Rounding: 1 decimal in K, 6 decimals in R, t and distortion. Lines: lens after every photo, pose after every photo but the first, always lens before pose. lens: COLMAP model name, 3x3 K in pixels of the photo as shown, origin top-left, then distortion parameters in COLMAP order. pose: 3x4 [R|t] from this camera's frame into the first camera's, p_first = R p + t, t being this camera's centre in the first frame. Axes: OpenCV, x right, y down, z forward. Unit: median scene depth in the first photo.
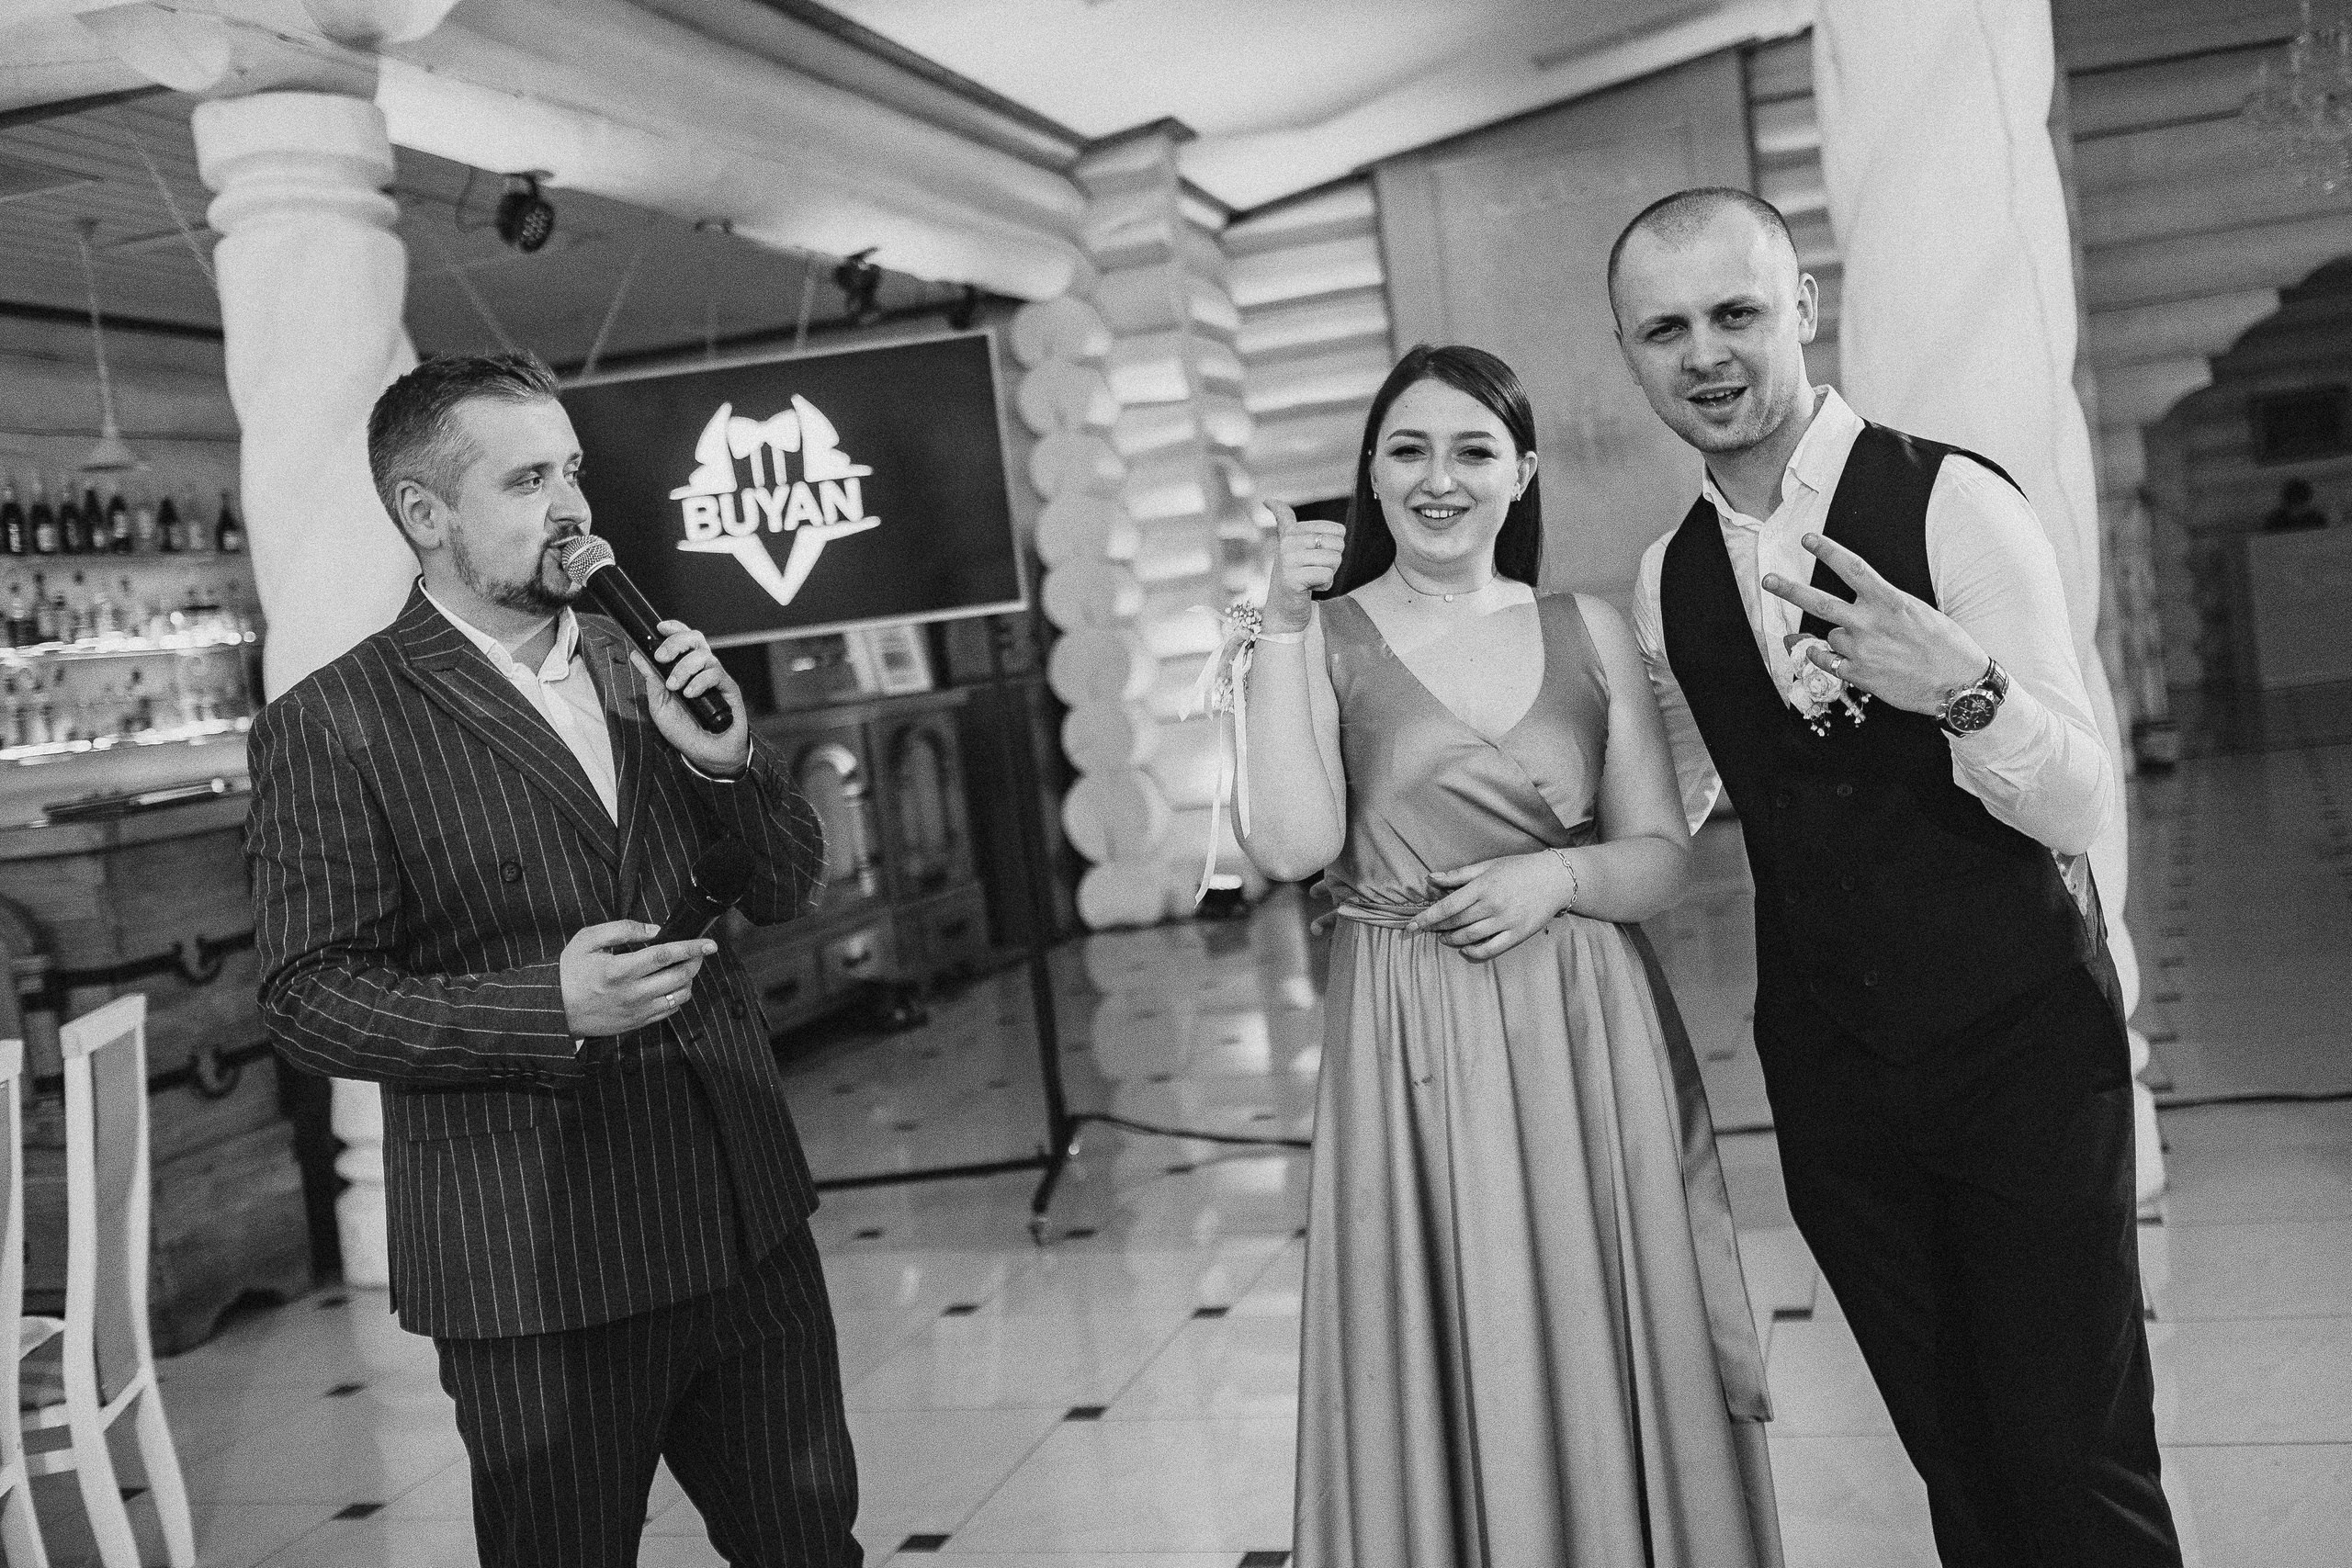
lens RADIAL K [[2379.8, 0, 1191.0], [0, 2379.8, 779.5], [0, 0, 1]] dist [-0.010312, 0.000000]
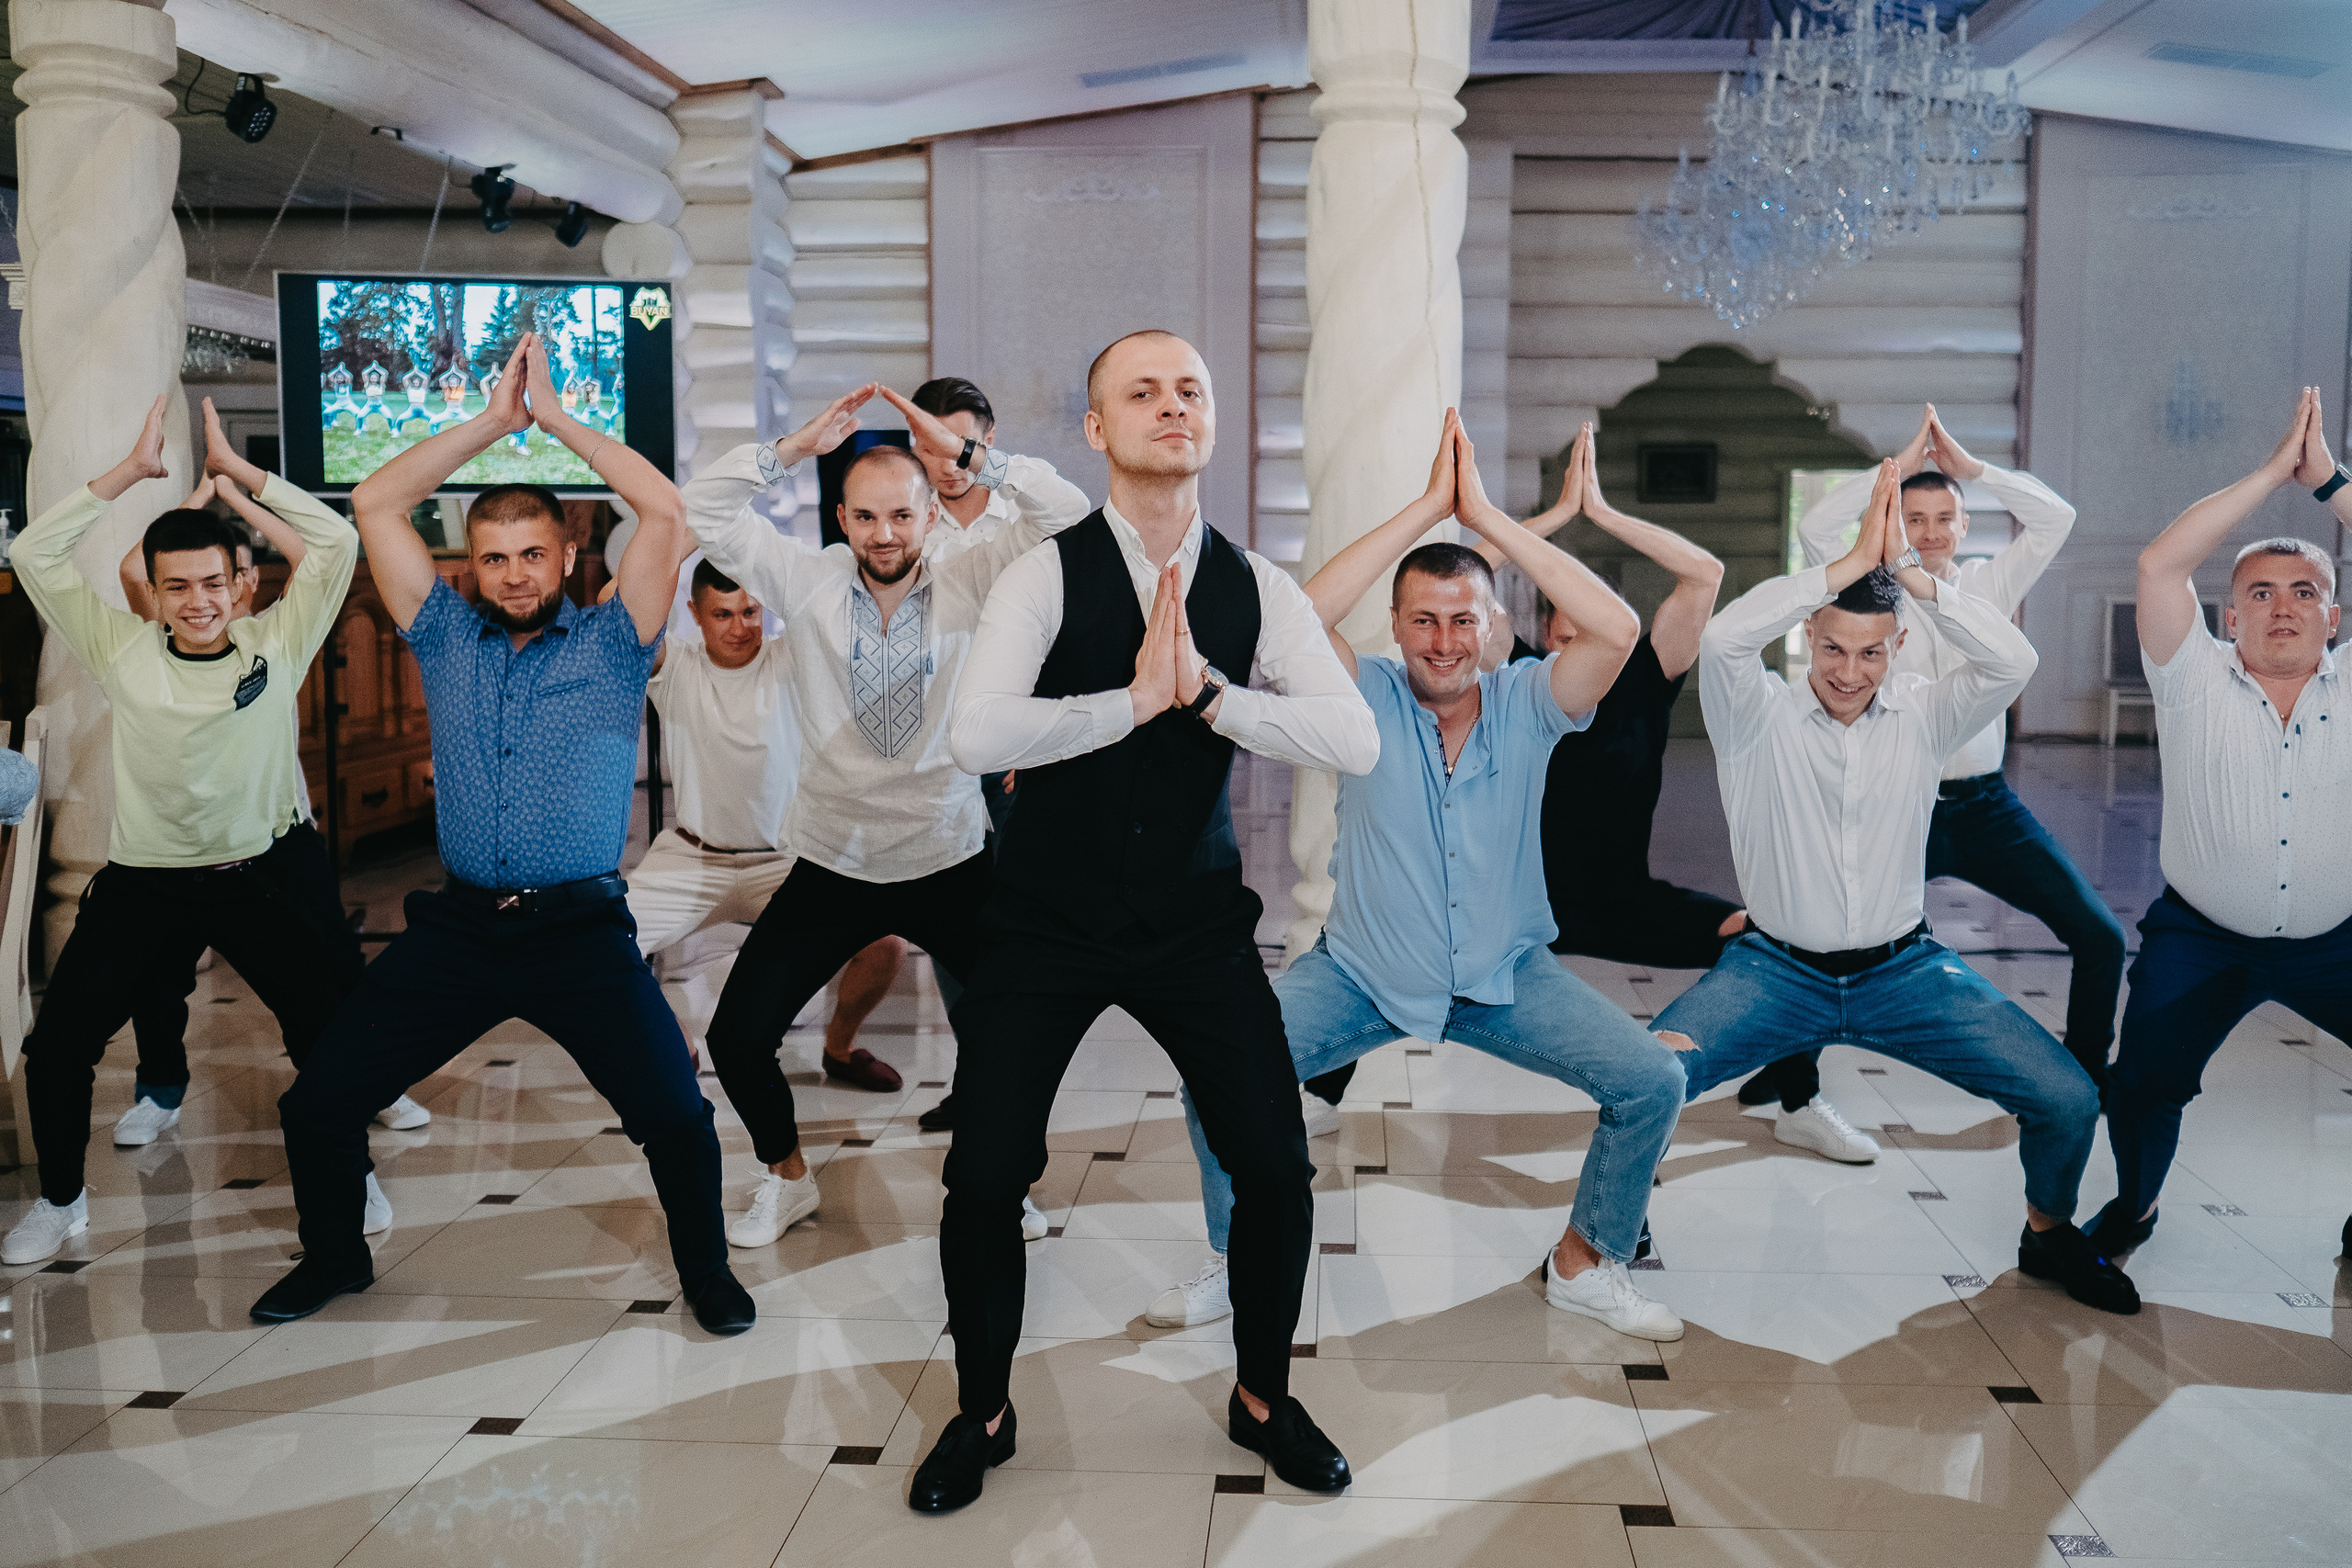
lens RADIAL K [[2379.8, 0, 1182.8], [0, 2379.8, 787.0], [0, 0, 1]] dist [-0.010312, 0.000000]
pose [[0.968051, 0.098462, 0.230613, -0.054727], [-0.105668, 0.994219, 0.019072, 0.018674], [-0.227402, -0.042831, 0.972858, -0.202327]]
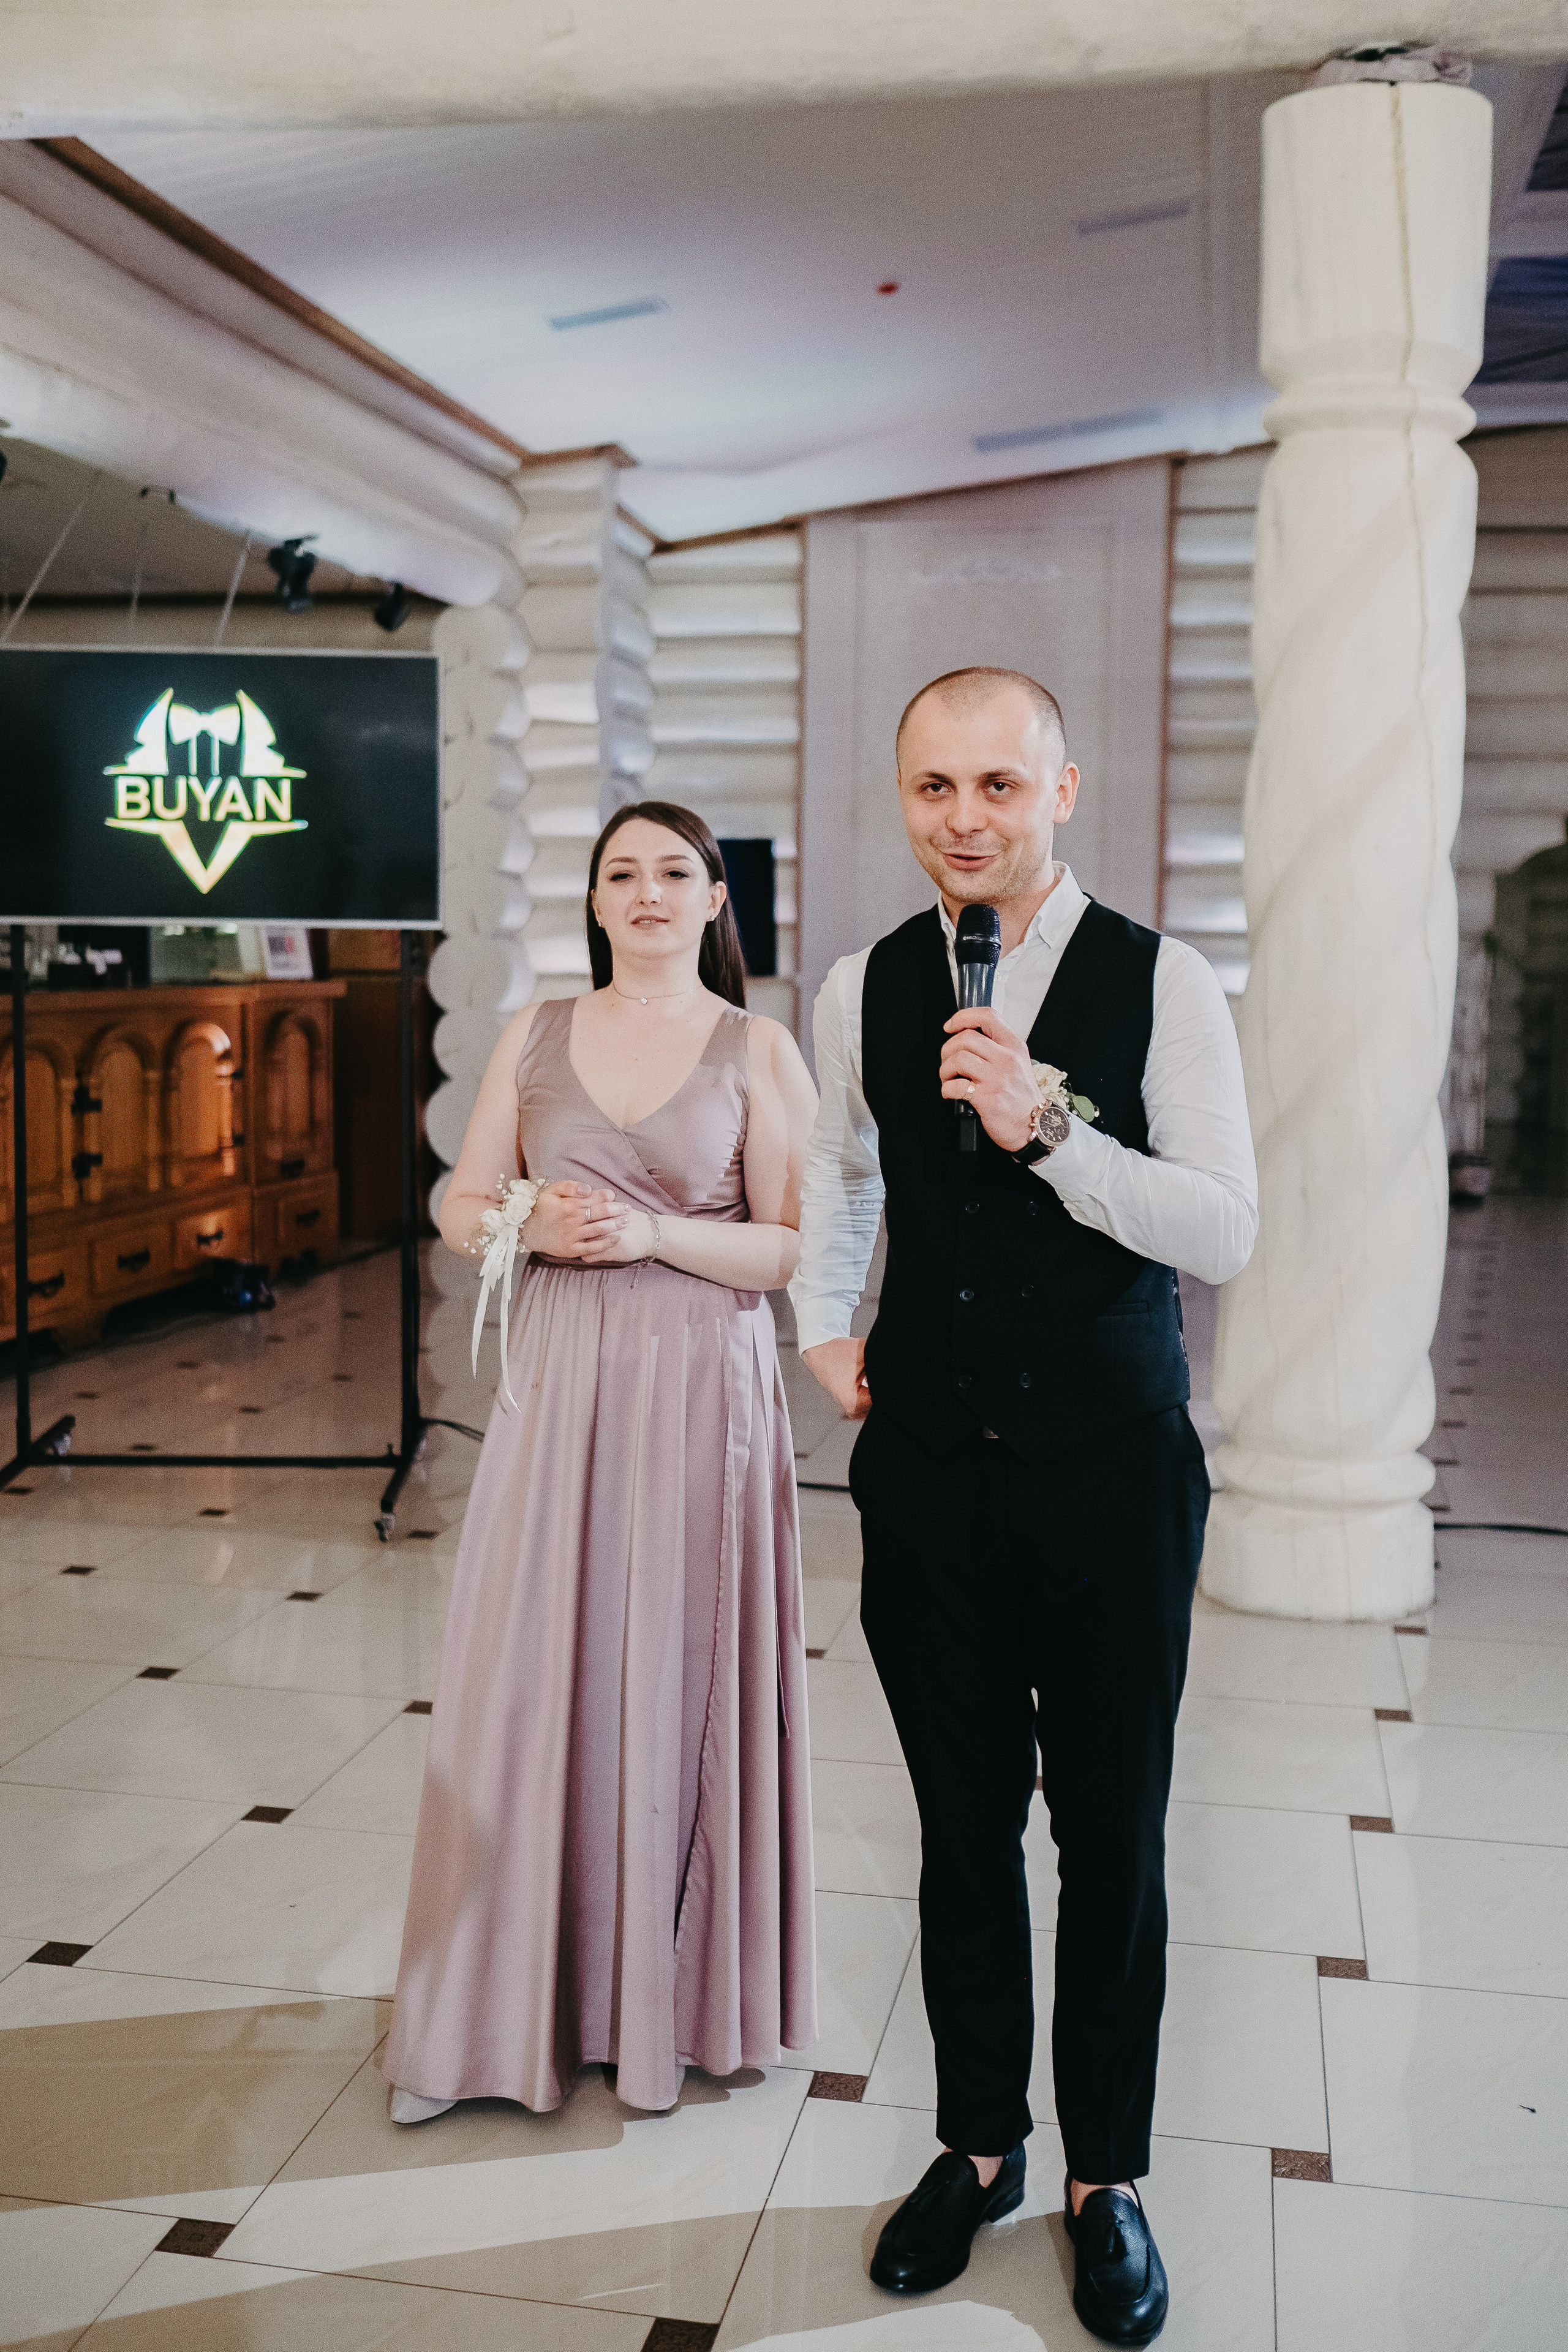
lens RADIAL K [[2380.0, 0, 758.0], [0, 2380.0, 1173.3], [0, 0, 1]] dist [-0.010312, 0.000000]
pose [[0.987402, 0.122164, 0.100567, -0.015669], [-0.125369, 0.991765, 0.026166, -0.006923], [-0.096542, -0.038445, 0.994586, -0.025351]]
